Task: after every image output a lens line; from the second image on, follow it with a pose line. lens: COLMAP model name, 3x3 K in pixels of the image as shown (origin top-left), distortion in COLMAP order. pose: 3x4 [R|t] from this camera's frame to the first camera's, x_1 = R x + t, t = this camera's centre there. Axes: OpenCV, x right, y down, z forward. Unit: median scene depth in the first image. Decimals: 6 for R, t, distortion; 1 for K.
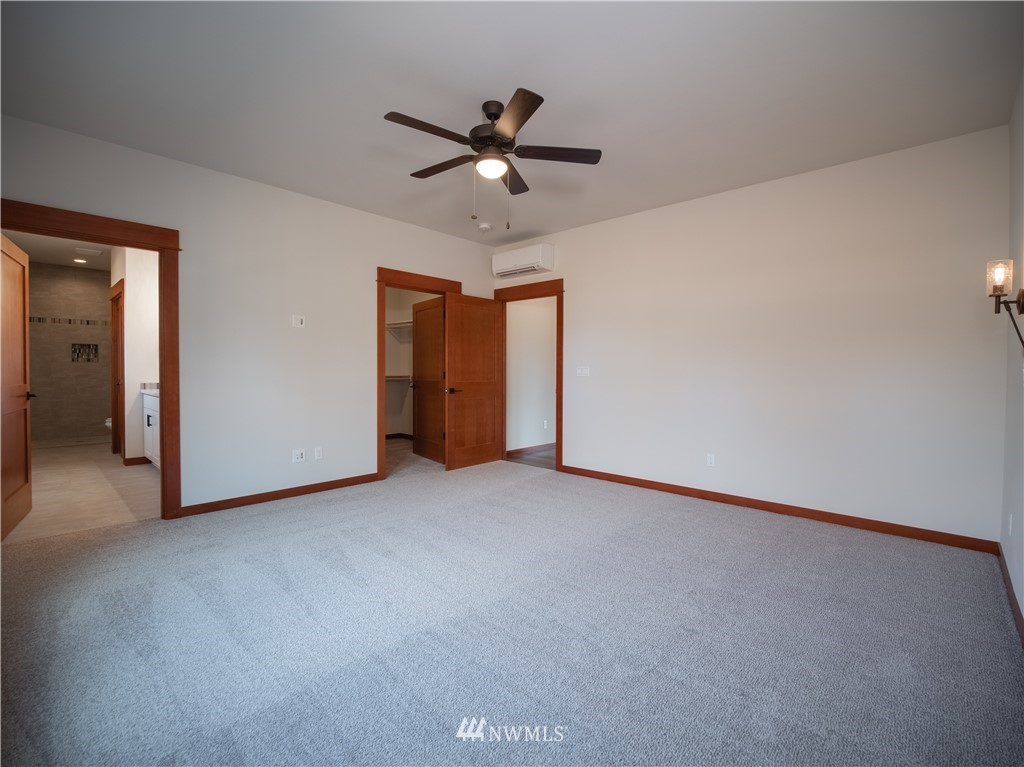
lens RADIAL K [[467.2, 0, 512.0], [0, 467.2, 383.5], [0, 0, 1]] dist [-0.020909, 0.000163]
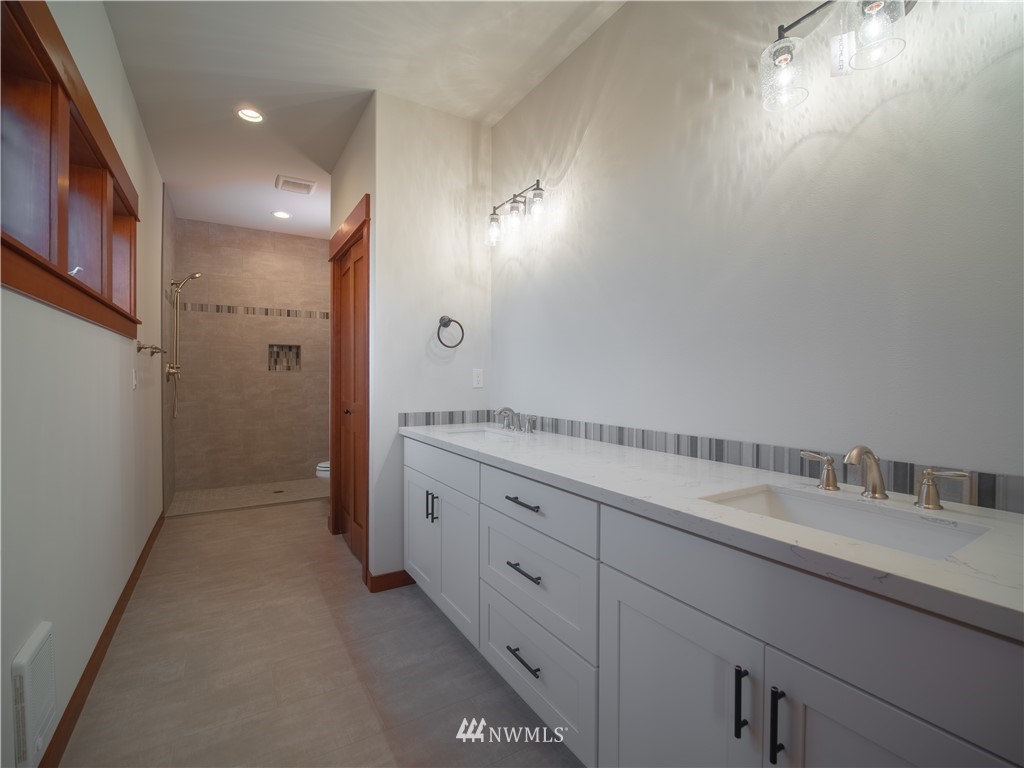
lens RADIAL K [[467.2, 0, 512.0], [0, 467.2, 384.0], [0, 0, 1]] dist [-0.020909, 0.000163]
pose [[0.964140, -0.002057, -0.265384, -0.429220], [-0.002174, 0.999875, -0.015650, -0.017864], [0.265383, 0.015666, 0.964016, 0.431711]]
